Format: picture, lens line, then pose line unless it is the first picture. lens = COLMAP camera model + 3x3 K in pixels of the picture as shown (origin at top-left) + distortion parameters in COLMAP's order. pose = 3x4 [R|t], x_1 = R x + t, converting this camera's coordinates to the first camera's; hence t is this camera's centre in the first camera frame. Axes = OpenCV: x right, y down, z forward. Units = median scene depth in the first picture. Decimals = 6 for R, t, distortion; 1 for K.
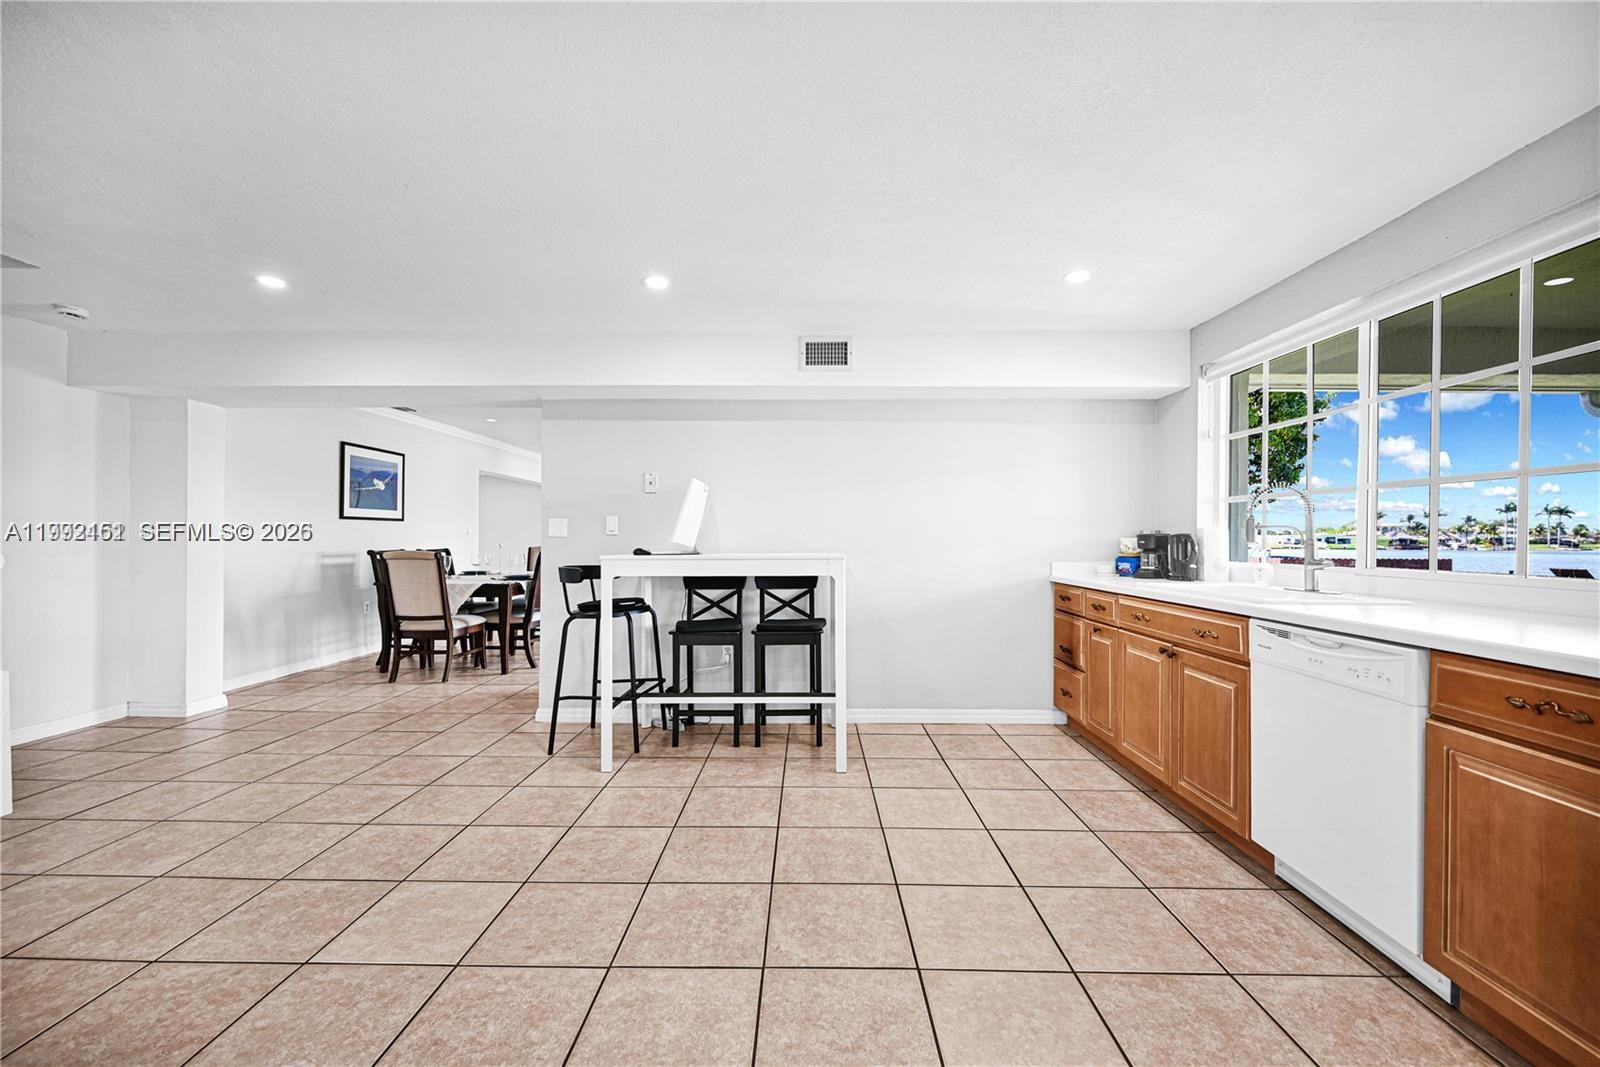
lens RADIAL K [[636.9, 0, 802.9], [0, 636.9, 540.9], [0, 0, 1]] dist [-0.001564, -0.000081]
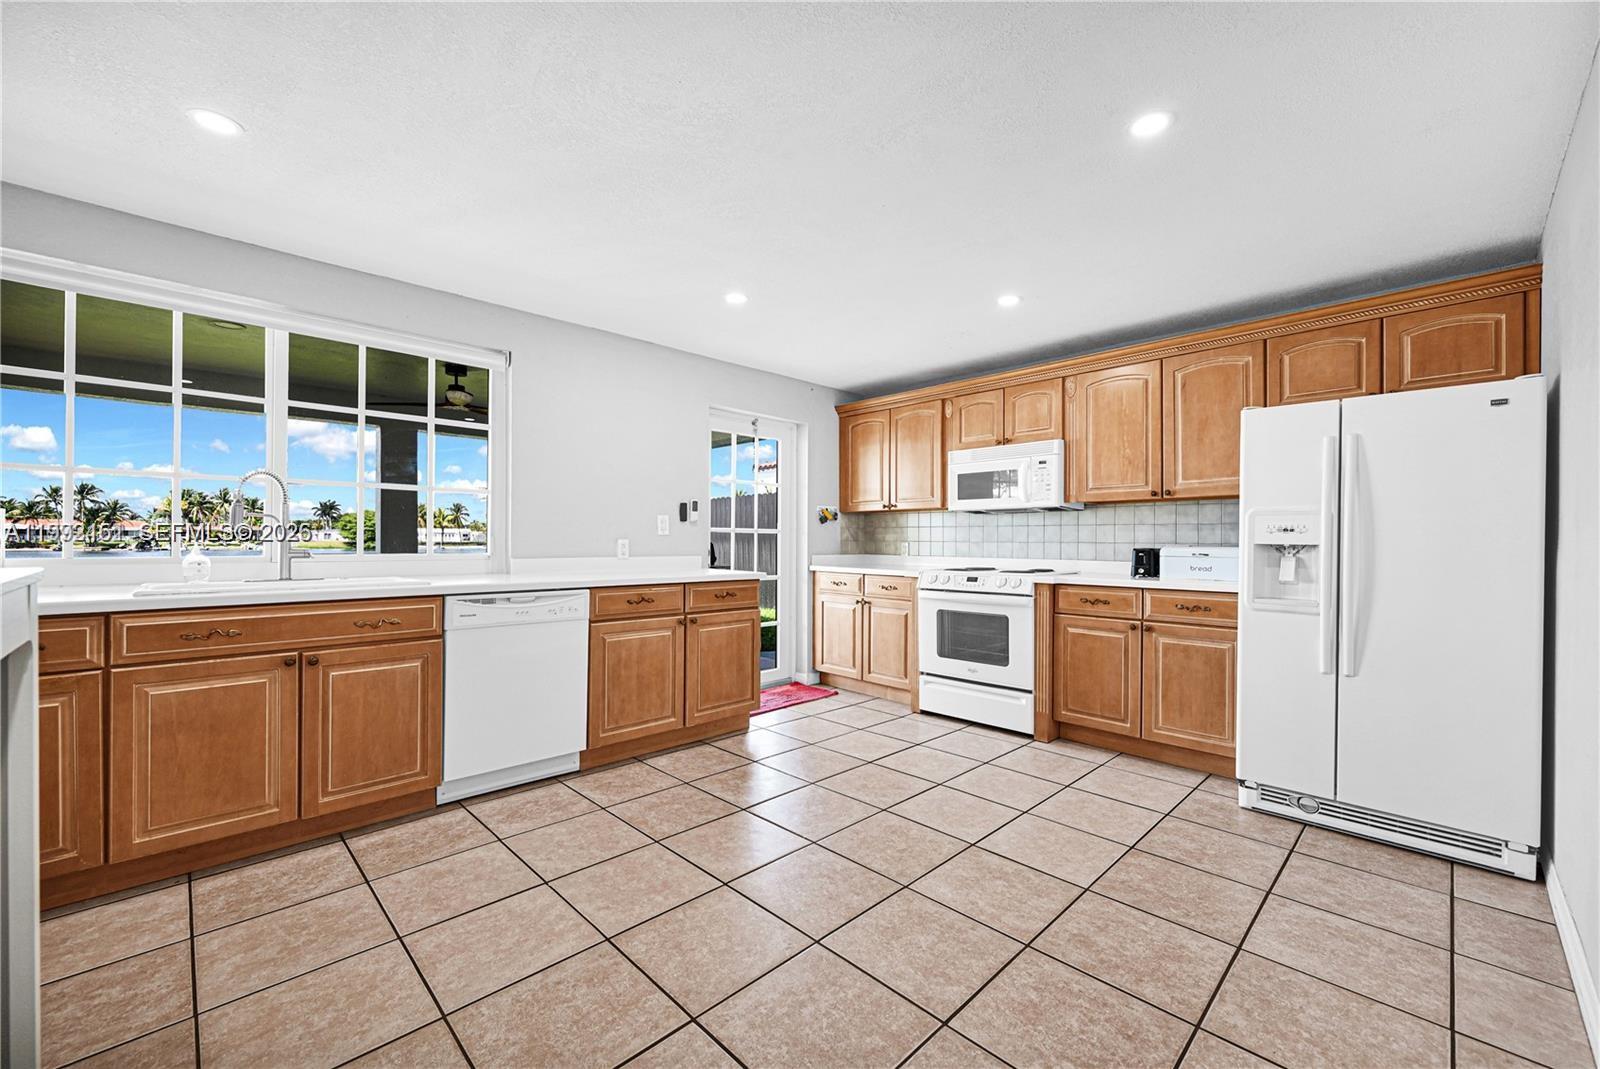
lens RADIAL K [[636.9, 0, 802.9], [0, 636.9, 541.9], [0, 0, 1]] dist [-0.001564, -0.000081]
pose [[-0.710064, -0.010063, 0.704065, -0.565424], [-0.005142, 0.999945, 0.009106, 0.005535], [-0.704118, 0.002845, -0.710077, 1.284867]]
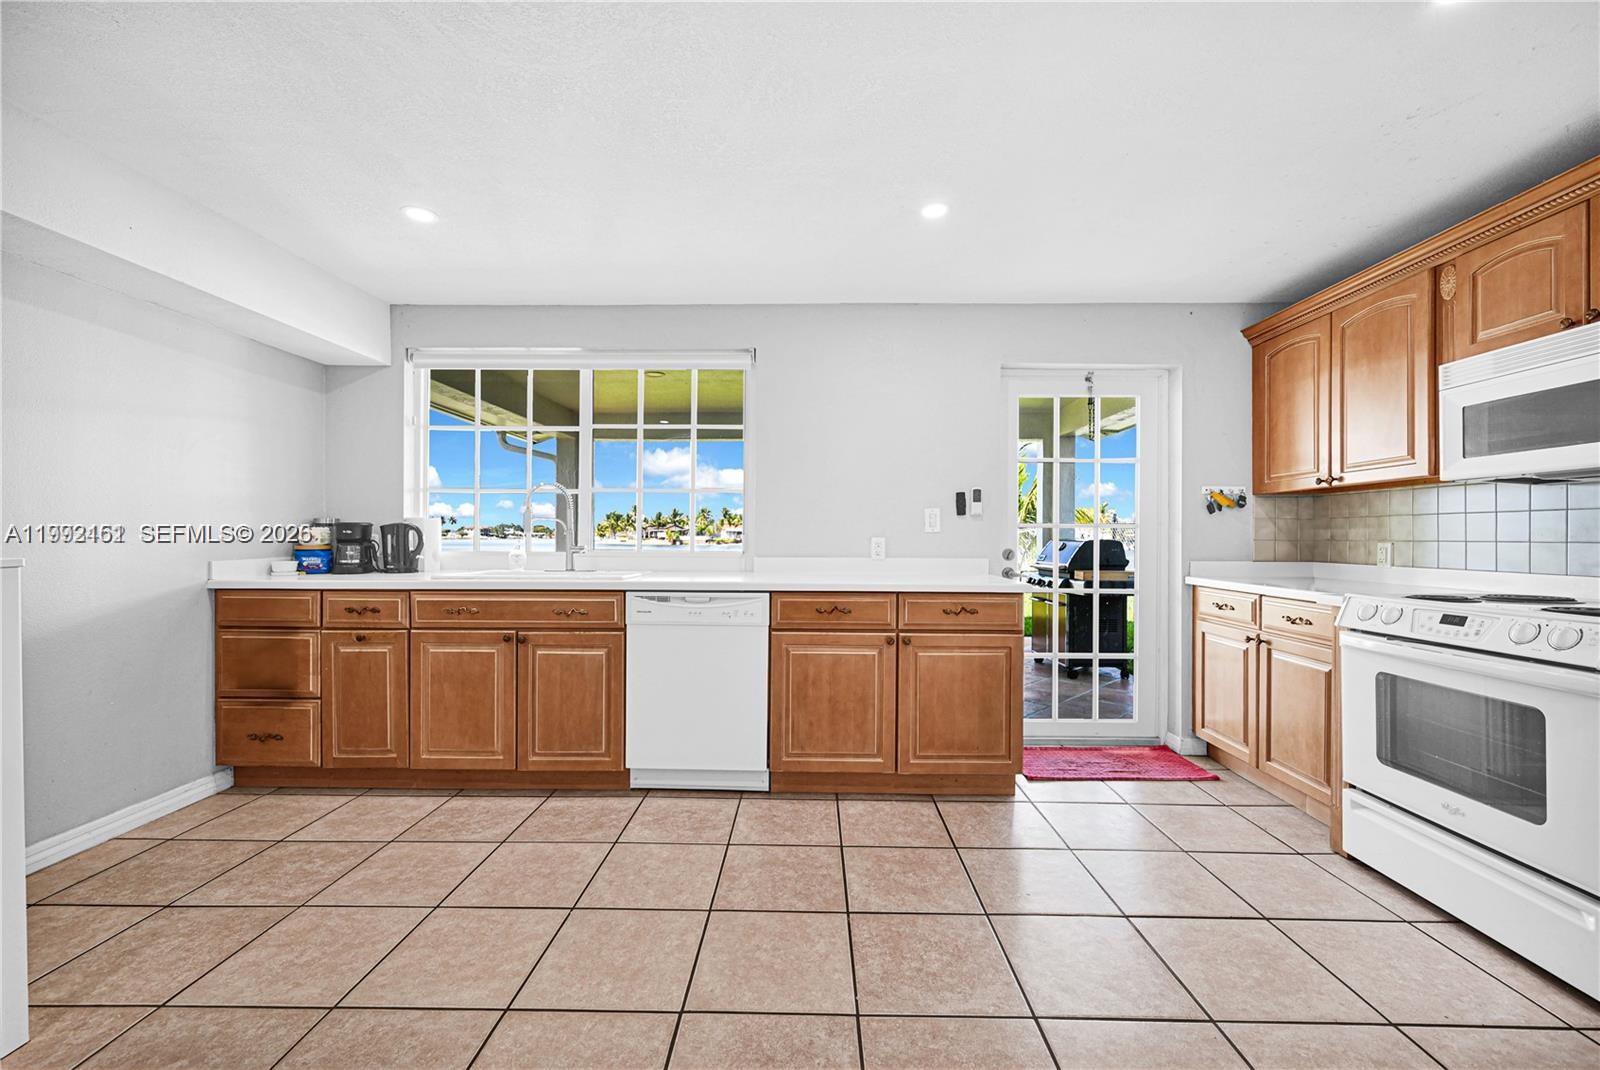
lens RADIAL K [[637.8, 0, 804.2], [0, 637.8, 536.1], [0, 0, 1]] dist [-0.000352, -0.000039]
pose [[0.001186, -0.004902, 0.999987, -0.512769], [0.000600, 0.999988, 0.004901, 0.005847], [-0.999999, 0.000594, 0.001189, 0.606531]]
